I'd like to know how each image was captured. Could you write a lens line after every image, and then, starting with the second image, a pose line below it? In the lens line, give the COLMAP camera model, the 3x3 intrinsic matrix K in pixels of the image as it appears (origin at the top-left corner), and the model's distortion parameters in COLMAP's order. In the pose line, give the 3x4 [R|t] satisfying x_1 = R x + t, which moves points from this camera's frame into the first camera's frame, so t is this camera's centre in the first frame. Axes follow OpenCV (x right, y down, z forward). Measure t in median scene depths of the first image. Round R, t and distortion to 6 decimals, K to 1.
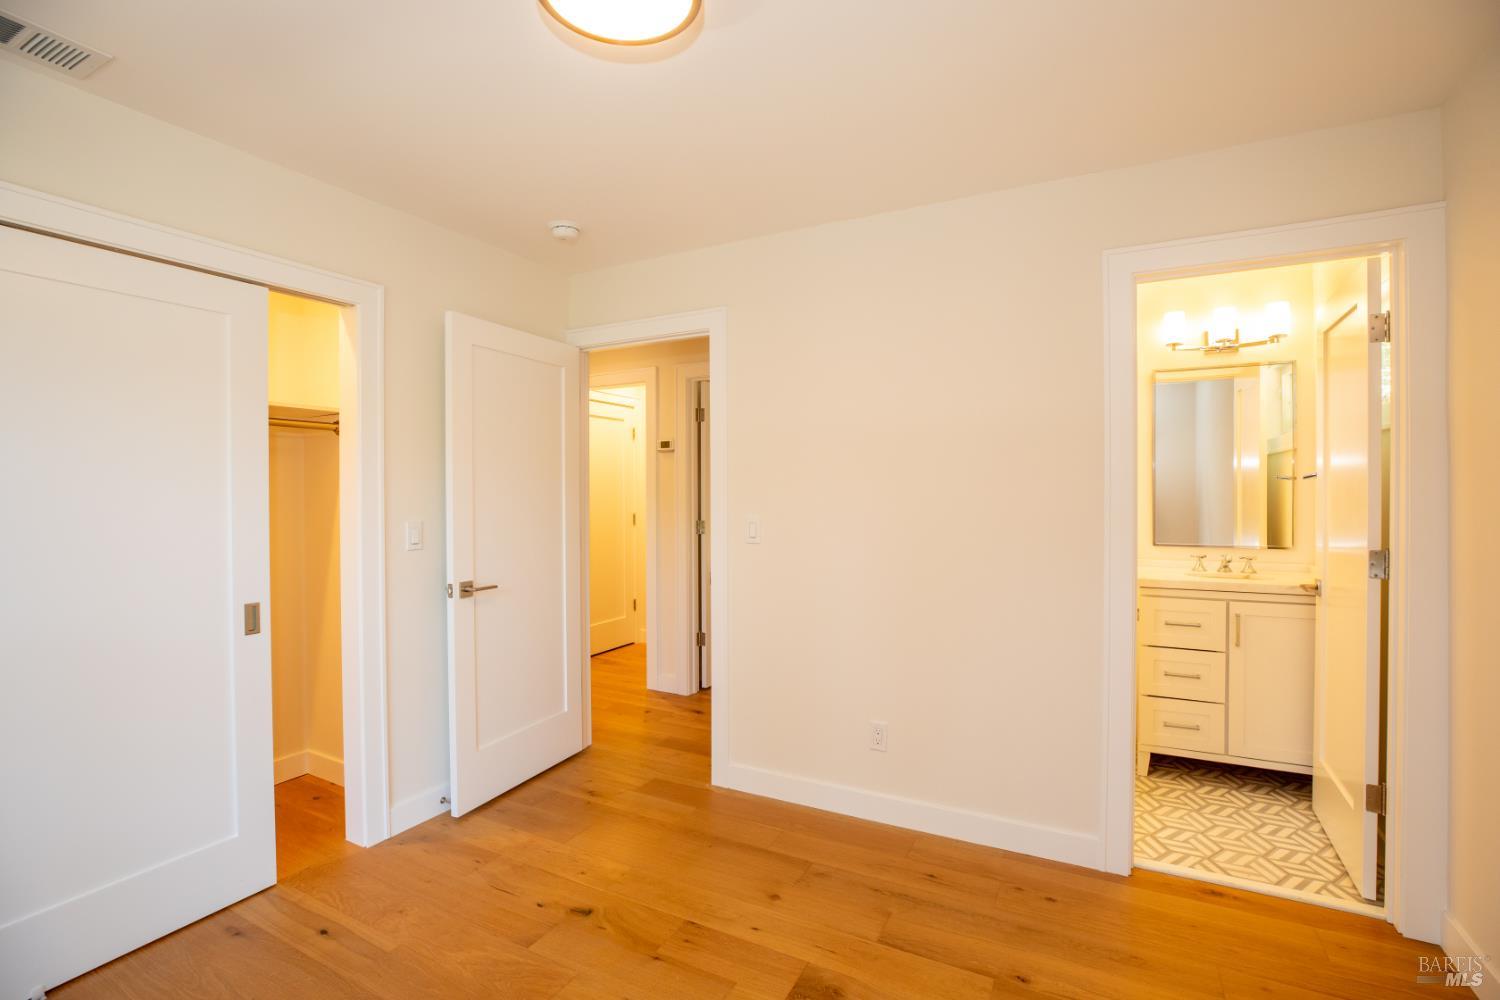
lens RADIAL K [[683.9, 0, 750.1], [0, 683.9, 497.5], [0, 0, 1]] dist [-0.047485, 0.014607]
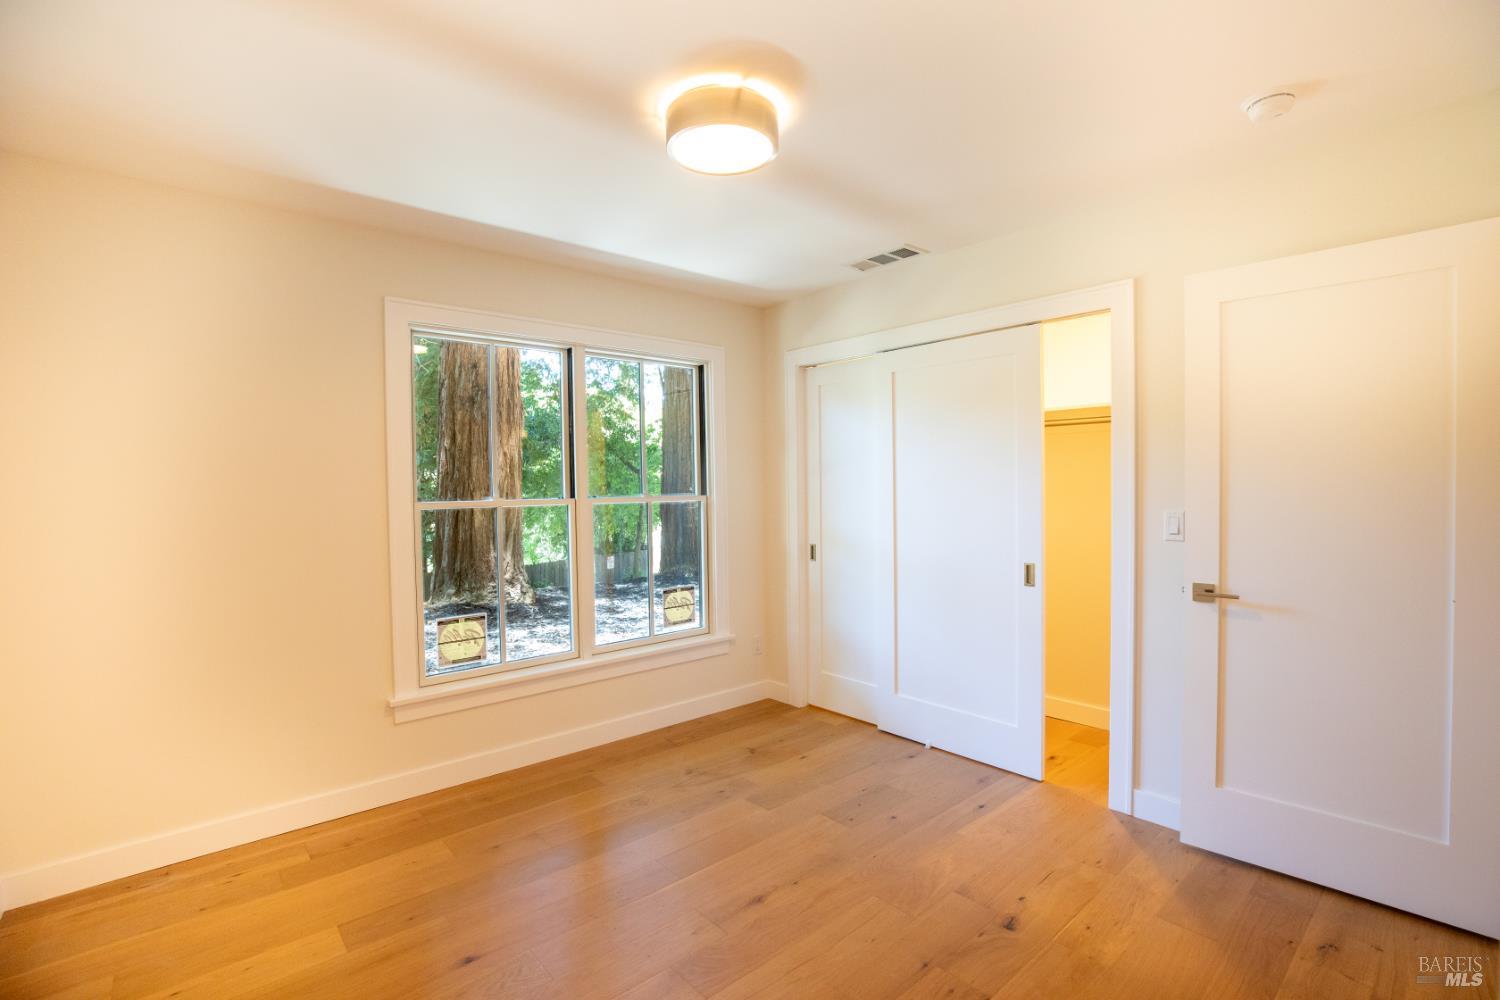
lens RADIAL K [[703.3, 0, 752.8], [0, 703.3, 489.6], [0, 0, 1]] dist [-0.026264, 0.000208]
pose [[-0.352718, 0.024497, -0.935409, 0.695805], [0.002487, 0.999678, 0.025242, -0.022482], [0.935726, 0.006577, -0.352666, 0.887967]]
